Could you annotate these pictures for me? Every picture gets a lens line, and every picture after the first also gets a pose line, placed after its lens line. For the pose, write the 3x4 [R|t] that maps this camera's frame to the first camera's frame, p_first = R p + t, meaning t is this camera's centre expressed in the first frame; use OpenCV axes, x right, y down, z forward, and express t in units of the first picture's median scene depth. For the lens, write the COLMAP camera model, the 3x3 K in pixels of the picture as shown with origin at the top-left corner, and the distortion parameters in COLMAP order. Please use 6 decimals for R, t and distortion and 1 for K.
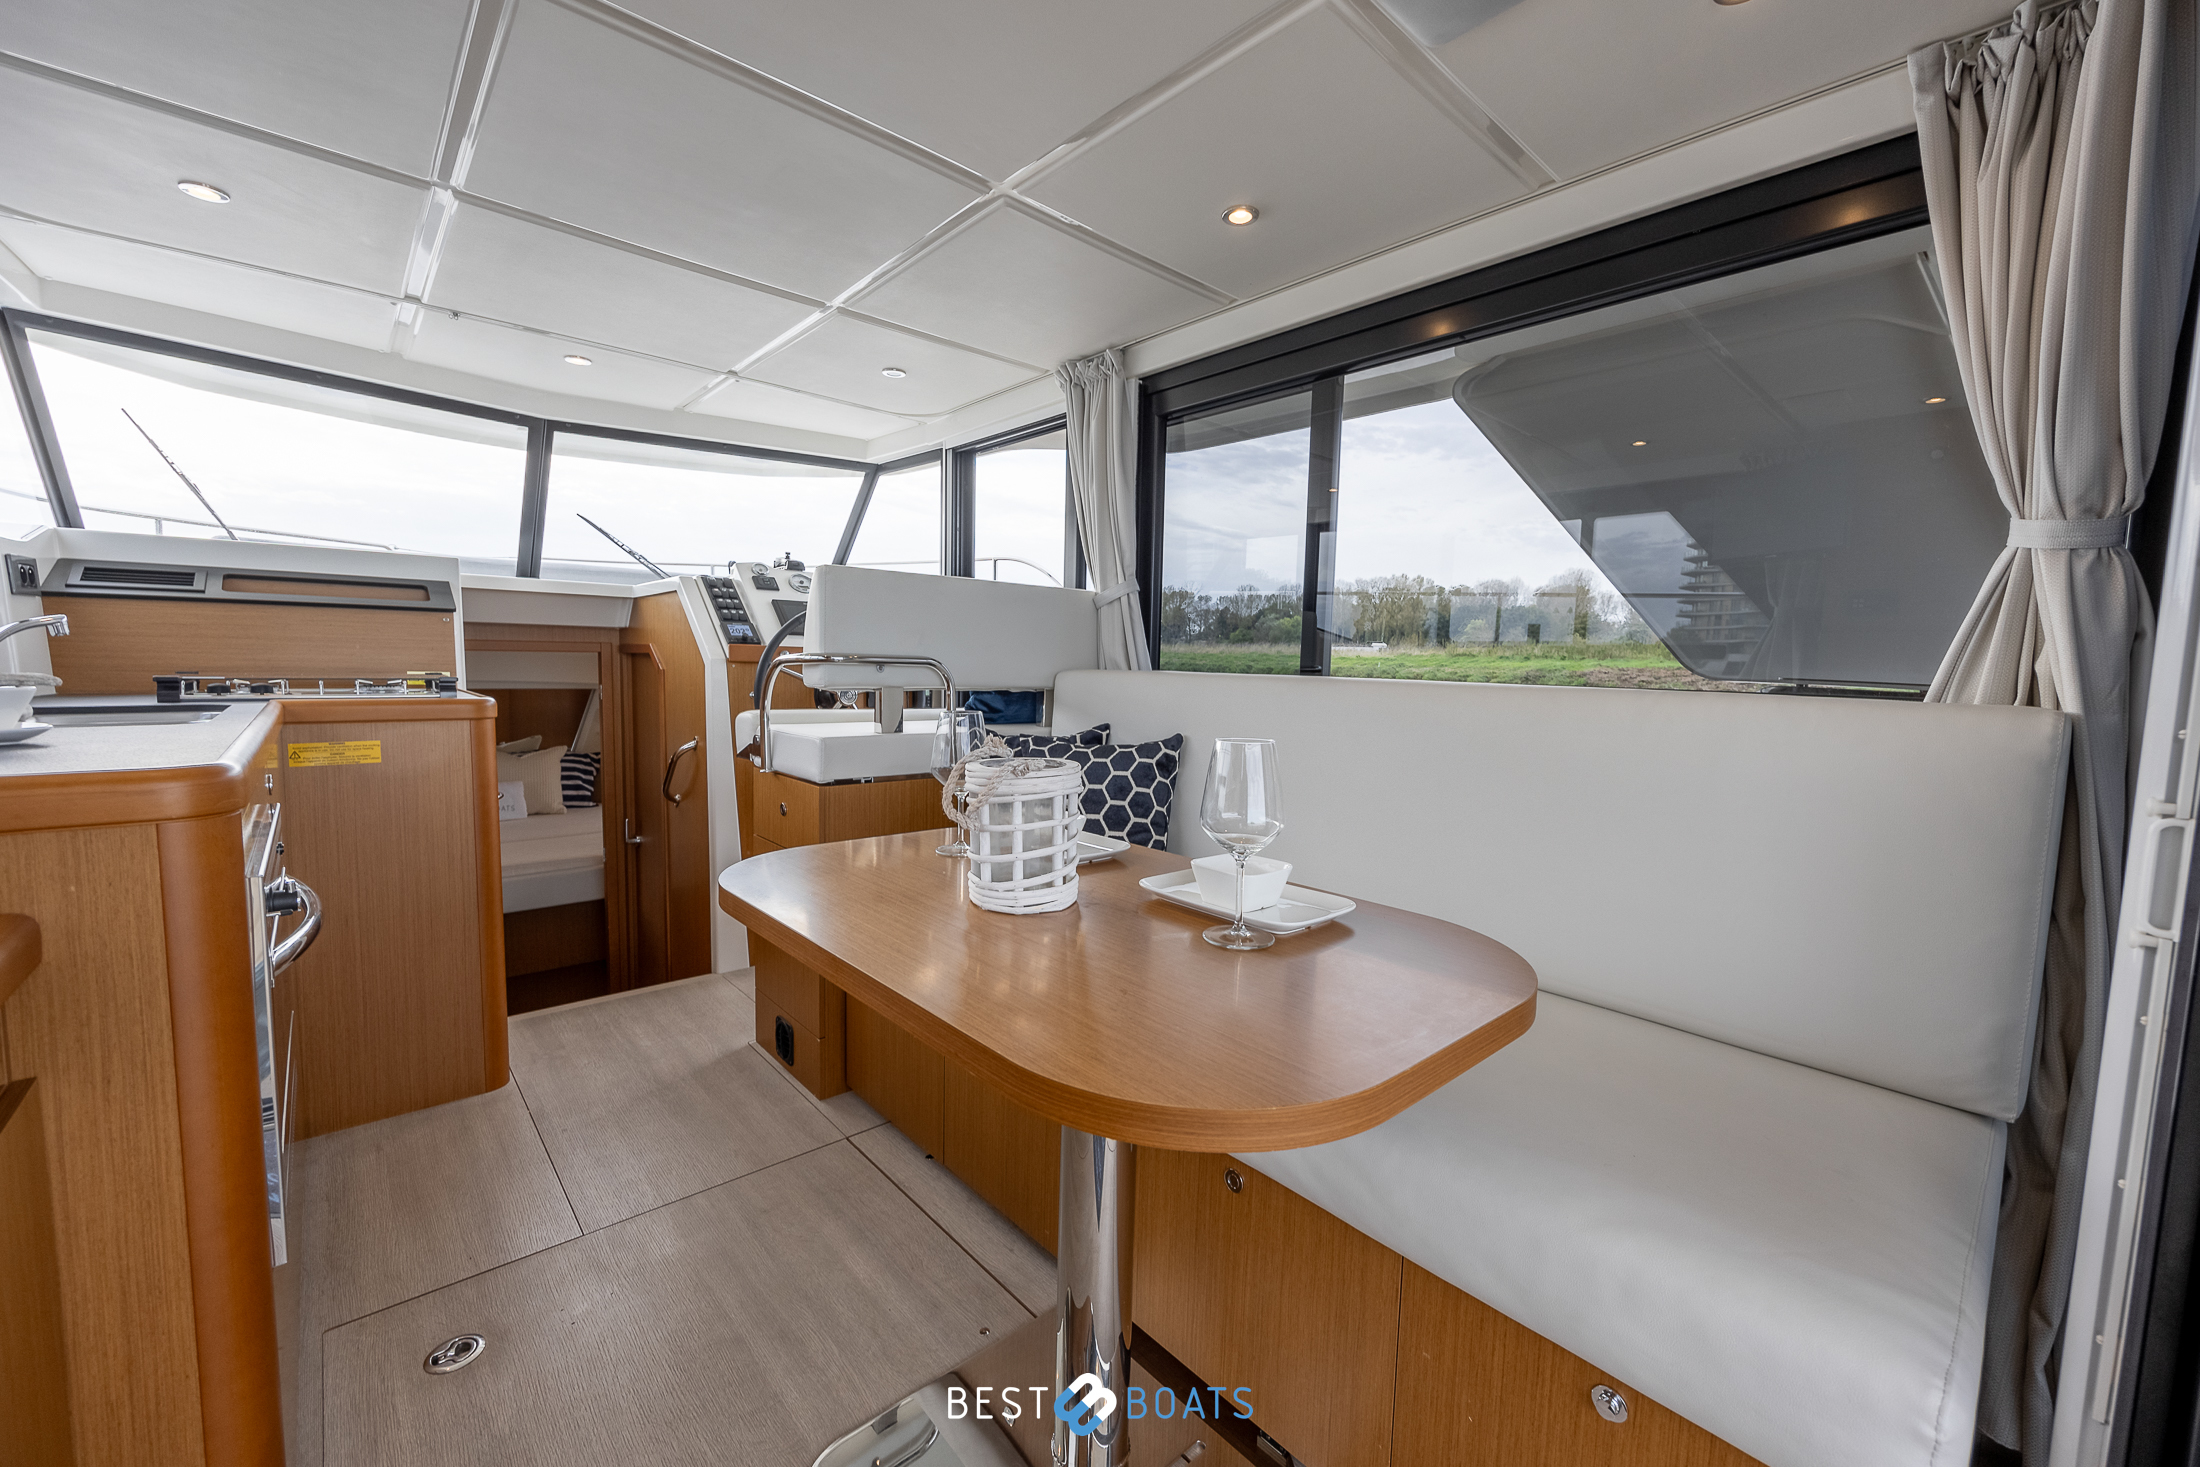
lens RADIAL K [[852.8, 0, 1102.3], [0, 852.8, 740.7], [0, 0, 1]] dist [-0.001559, -0.000083]
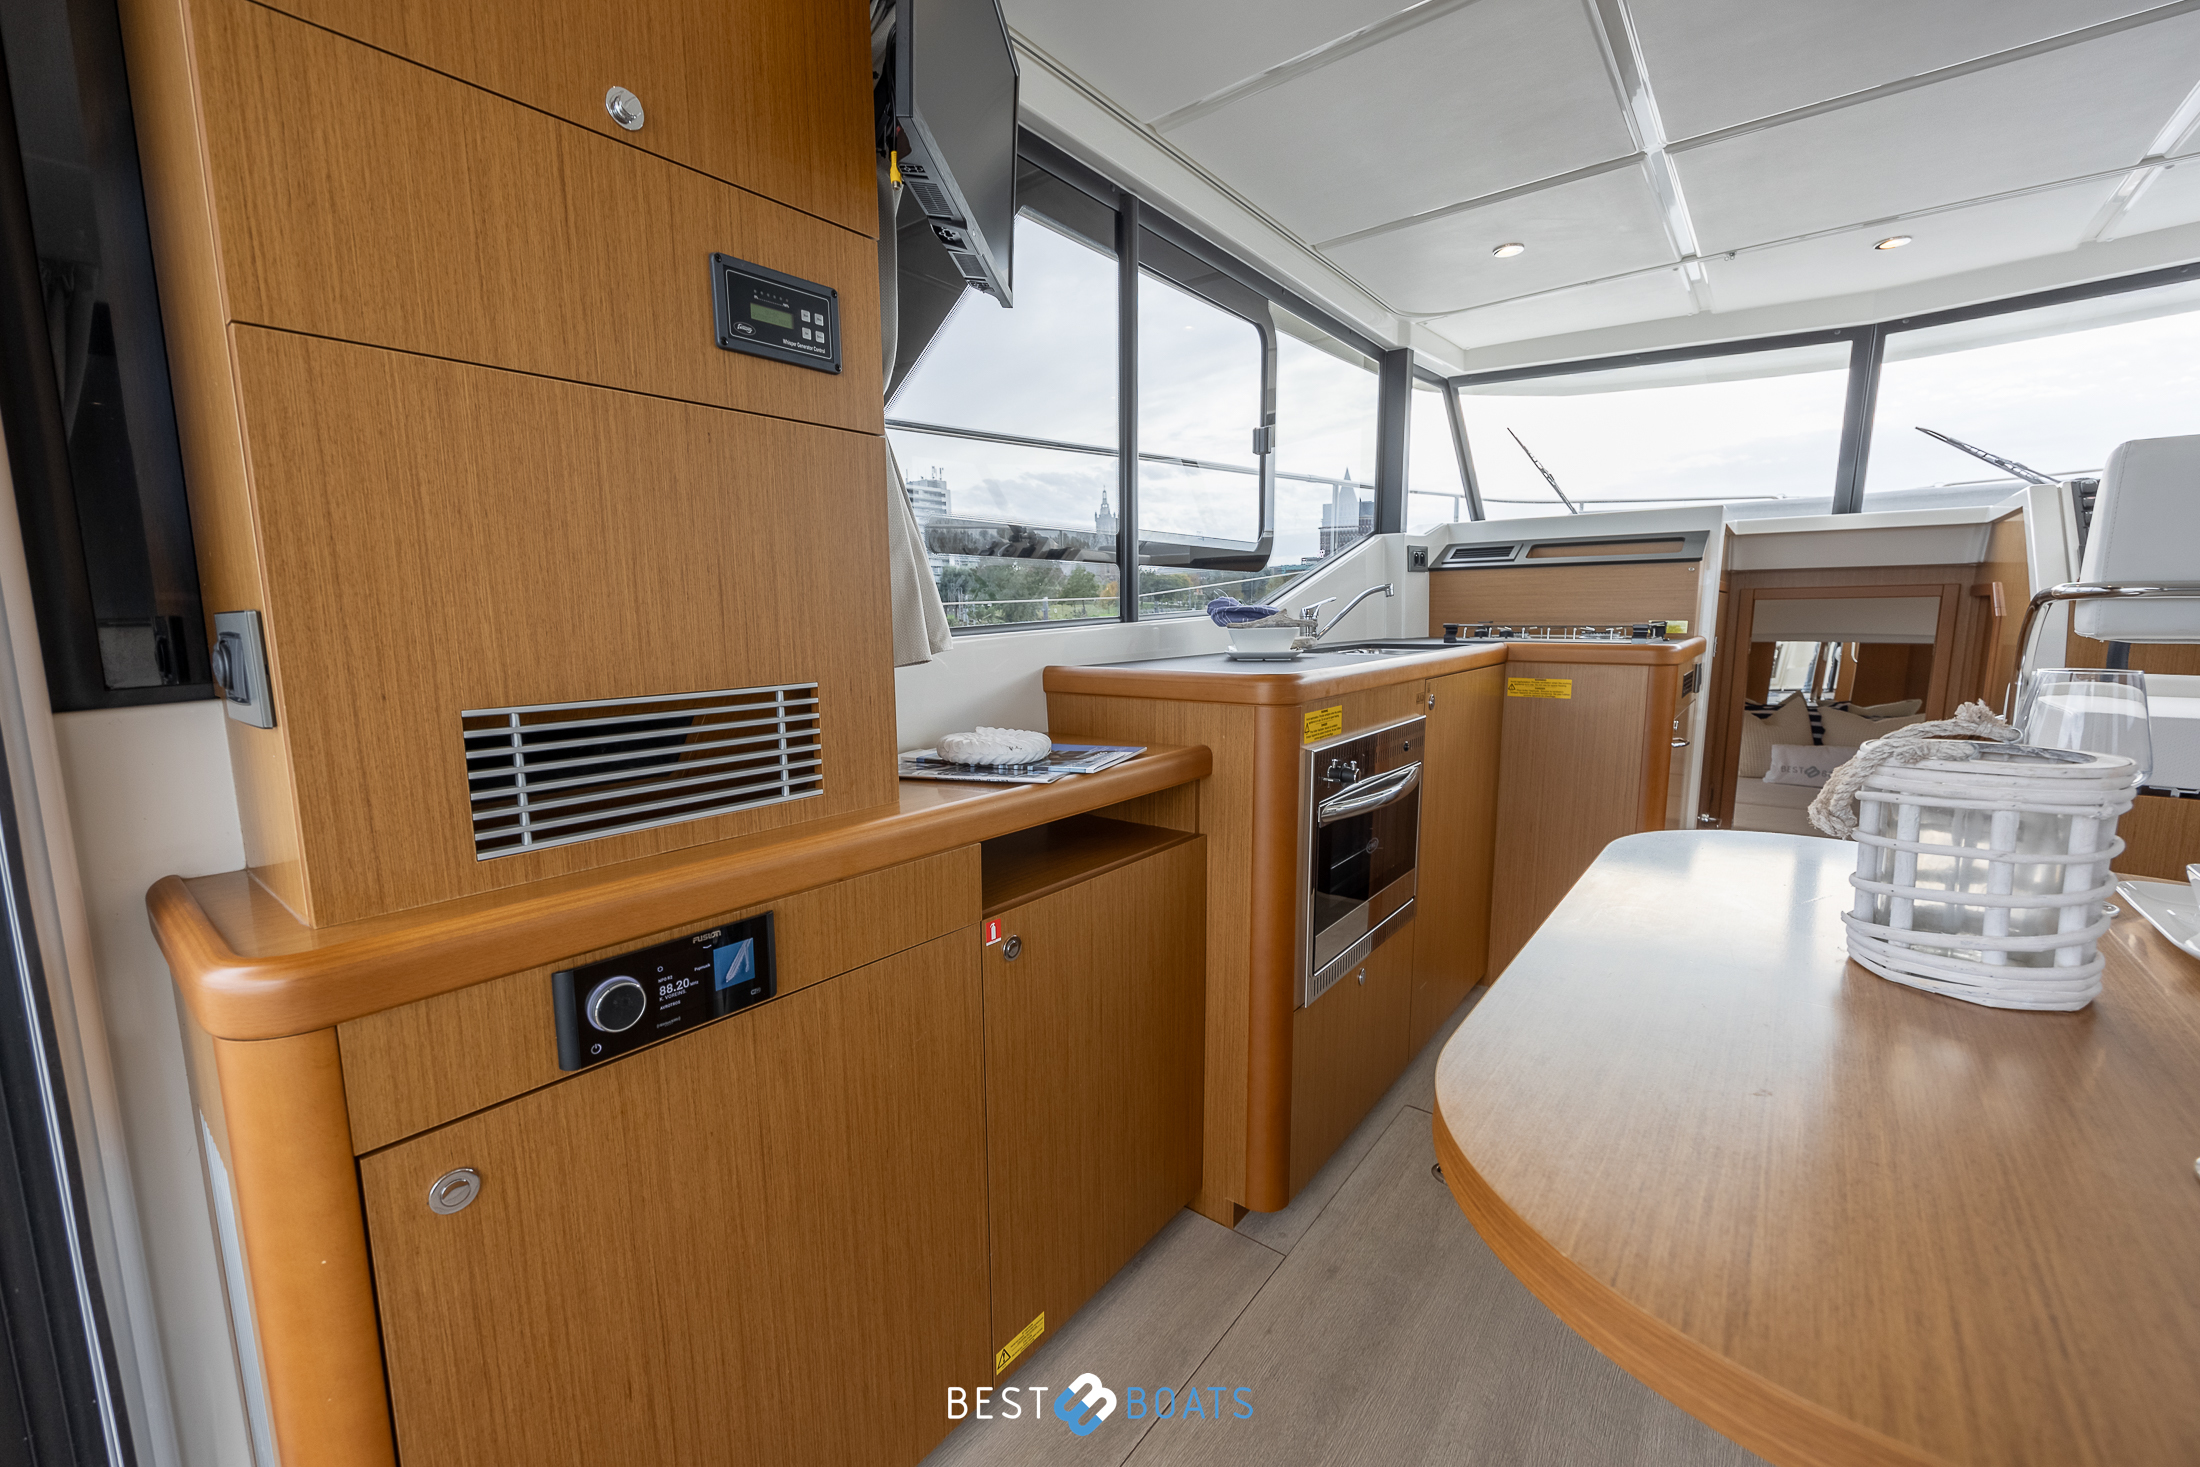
lens RADIAL K [[901.2, 0, 1101.3], [0, 901.2, 738.4], [0, 0, 1]] dist [-0.000506, 0.000151]
pose [[0.176957, 0.116028, -0.977356, 0.200563], [-0.074181, 0.991775, 0.104308, -0.001029], [0.981419, 0.054043, 0.184108, 0.130247]]
